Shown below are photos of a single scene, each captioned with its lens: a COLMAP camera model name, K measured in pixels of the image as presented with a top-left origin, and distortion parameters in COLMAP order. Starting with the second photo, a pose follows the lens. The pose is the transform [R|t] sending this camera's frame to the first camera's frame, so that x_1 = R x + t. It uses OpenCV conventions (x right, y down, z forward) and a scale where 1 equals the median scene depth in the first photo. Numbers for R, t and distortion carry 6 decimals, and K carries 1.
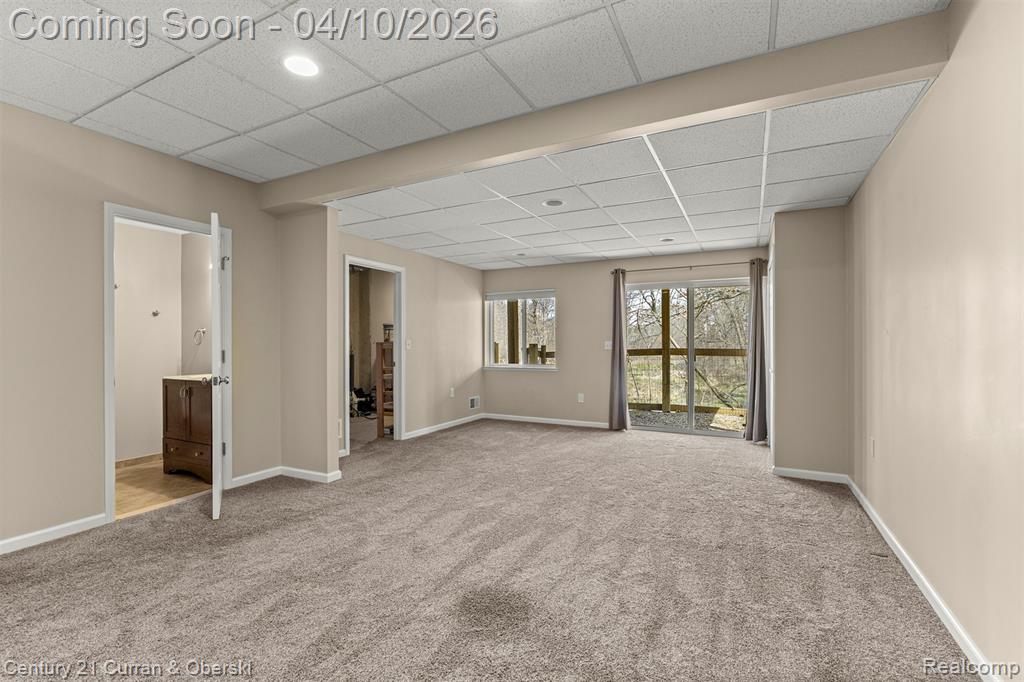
lens RADIAL K [[461.5, 0, 513.4], [0, 461.5, 337.1], [0, 0, 1]] dist [-0.002052, 0.000002]
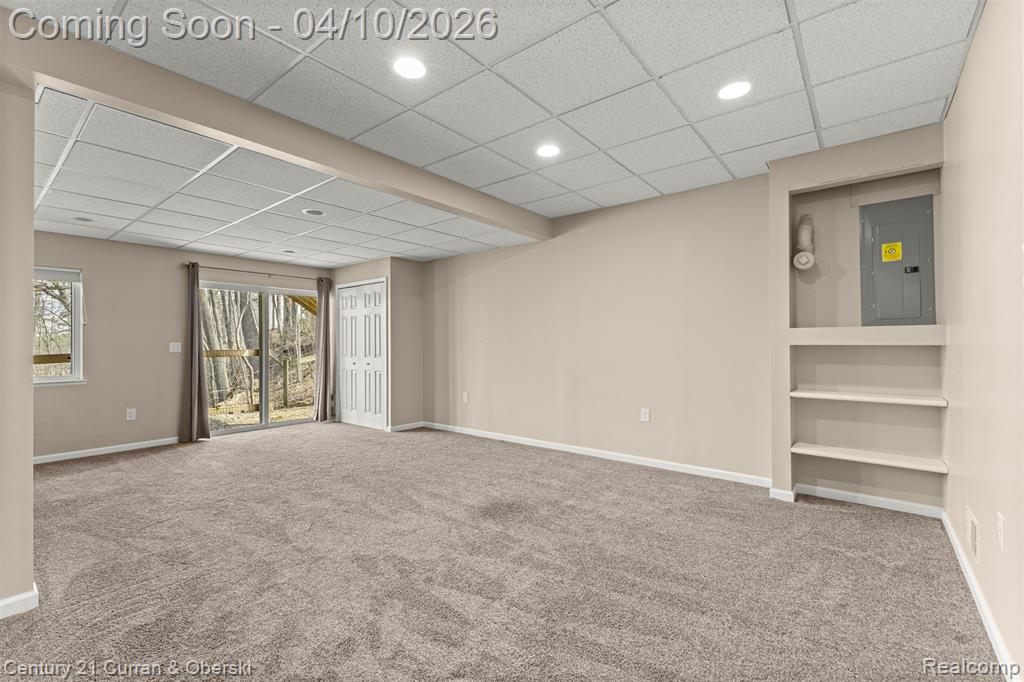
lens RADIAL K [[439.1, 0, 512.0], [0, 439.1, 341.0], [0, 0, 1]] dist [0.007795, -0.000212]
pose [[0.204510, 0.000670, 0.978864, -0.716139], [-0.008407, 0.999964, 0.001072, -0.001523], [-0.978828, -0.008449, 0.204508, 0.312525]]
